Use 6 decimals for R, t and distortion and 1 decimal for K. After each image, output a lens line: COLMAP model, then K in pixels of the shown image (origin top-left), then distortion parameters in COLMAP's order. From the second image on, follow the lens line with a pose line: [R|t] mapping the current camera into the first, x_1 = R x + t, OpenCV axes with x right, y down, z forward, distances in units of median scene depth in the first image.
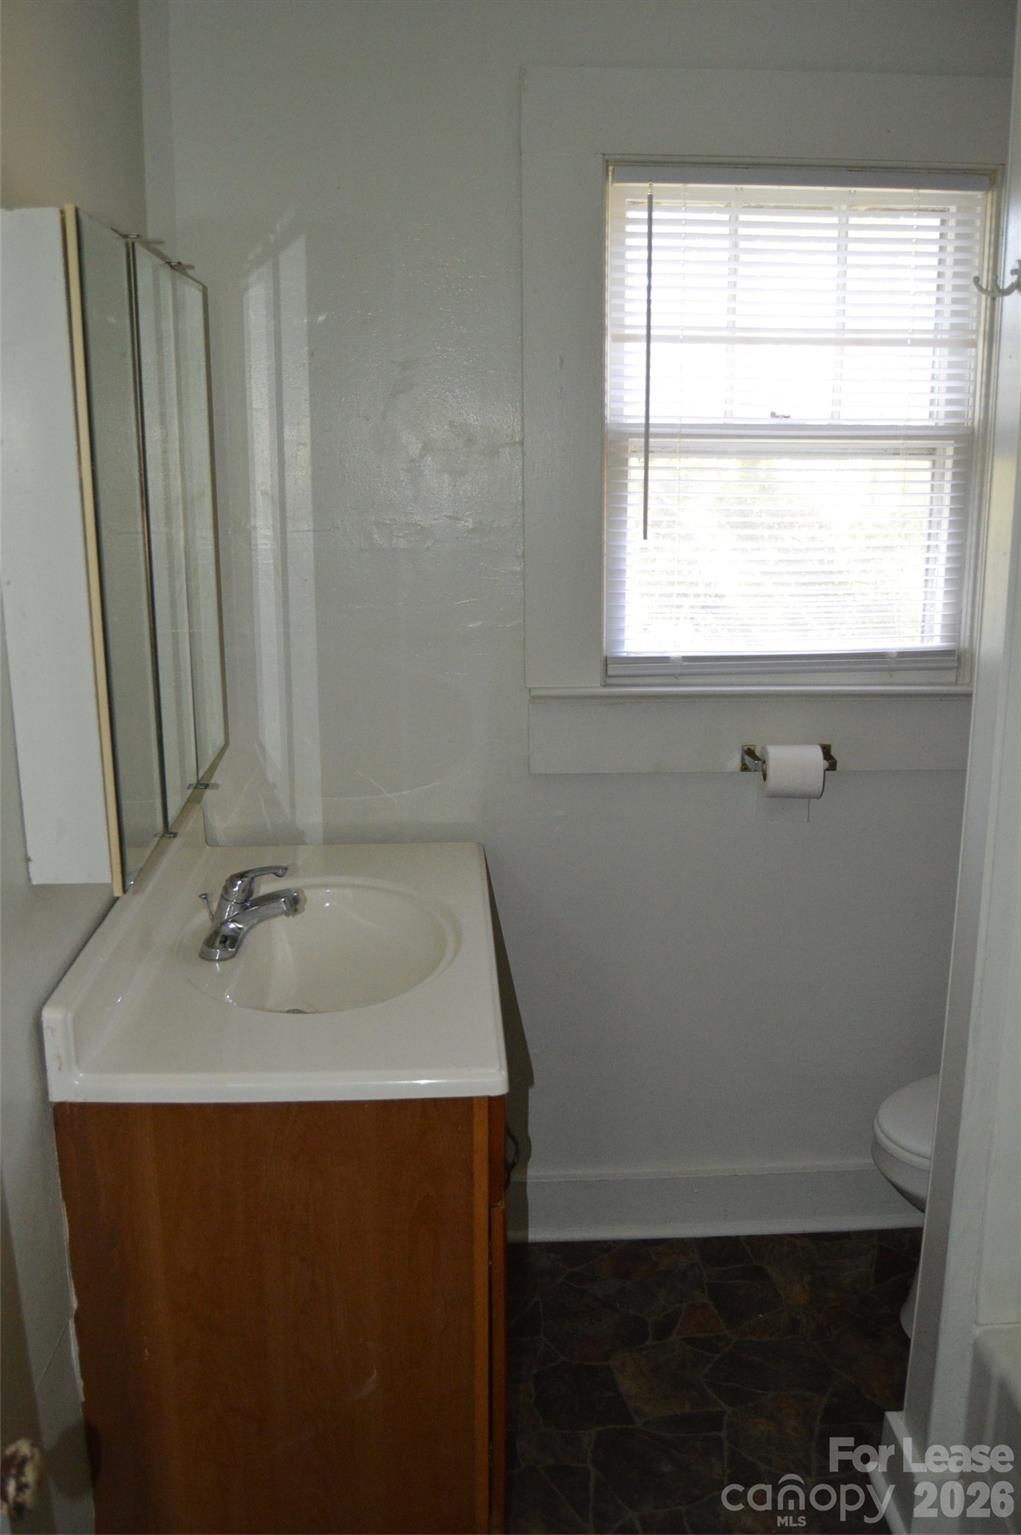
lens RADIAL K [[1320.1, 0, 512.4], [0, 1320.1, 787.5], [0, 0, 1]] dist [-0.094087, 0.060034]
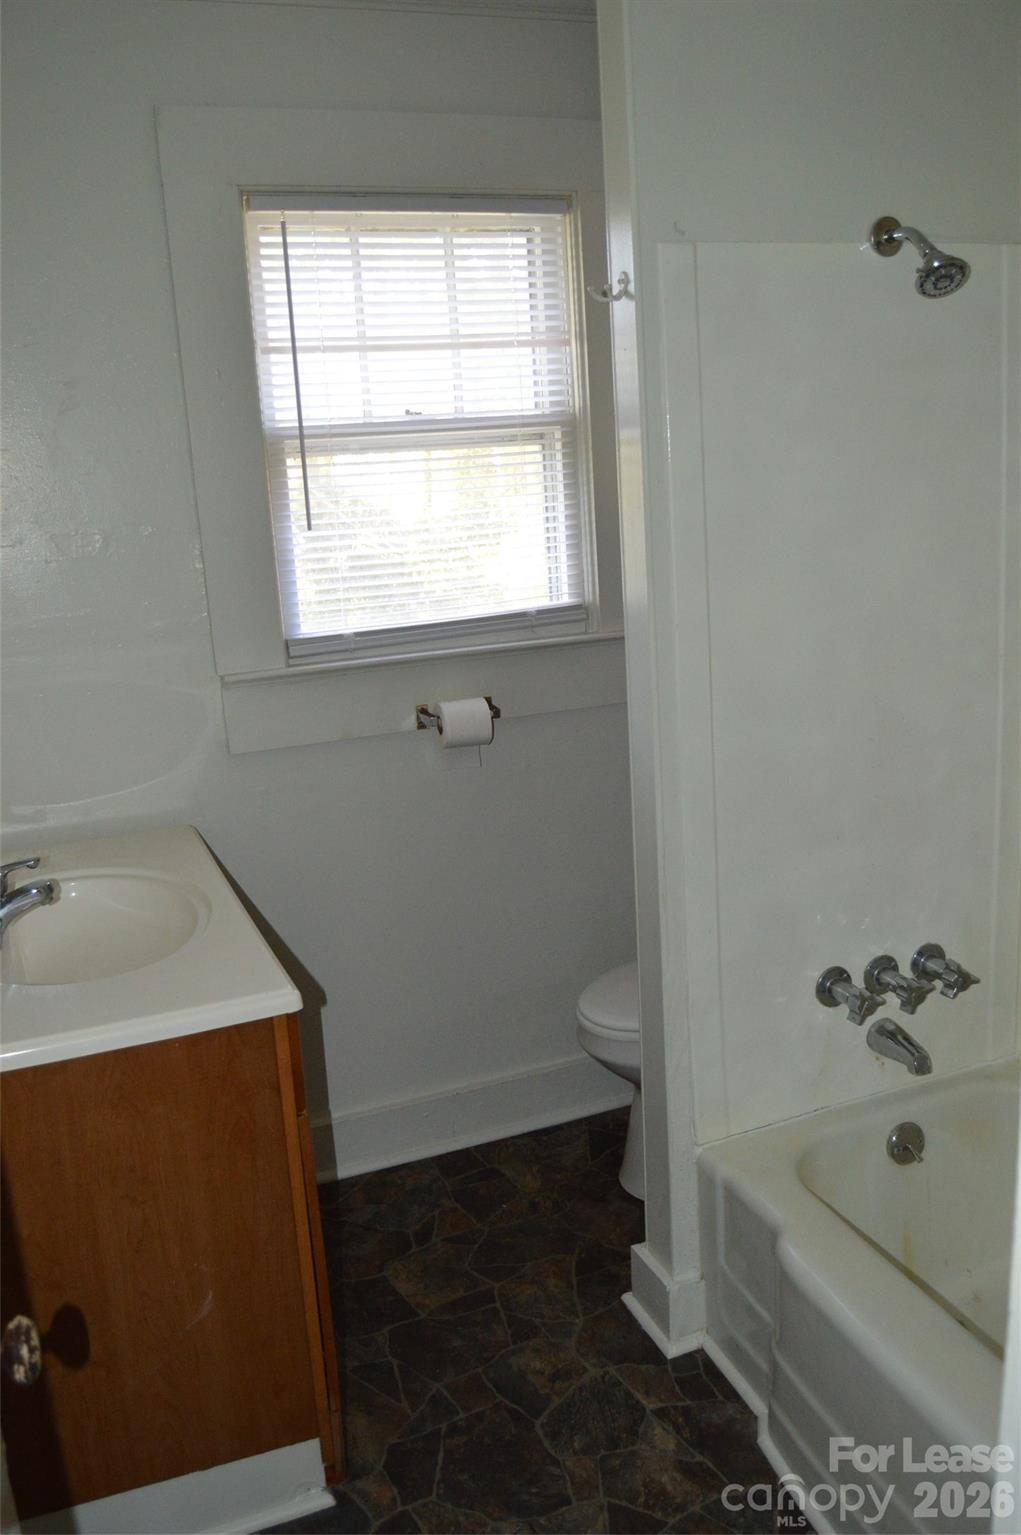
lens RADIAL K [[1320.1, 0, 512.4], [0, 1320.1, 787.5], [0, 0, 1]] dist [-0.094087, 0.060034]
pose [[0.942324, -0.132264, 0.307459, -0.108500], [0.135750, 0.990691, 0.010123, 0.038412], [-0.305936, 0.032199, 0.951508, -0.099655]]
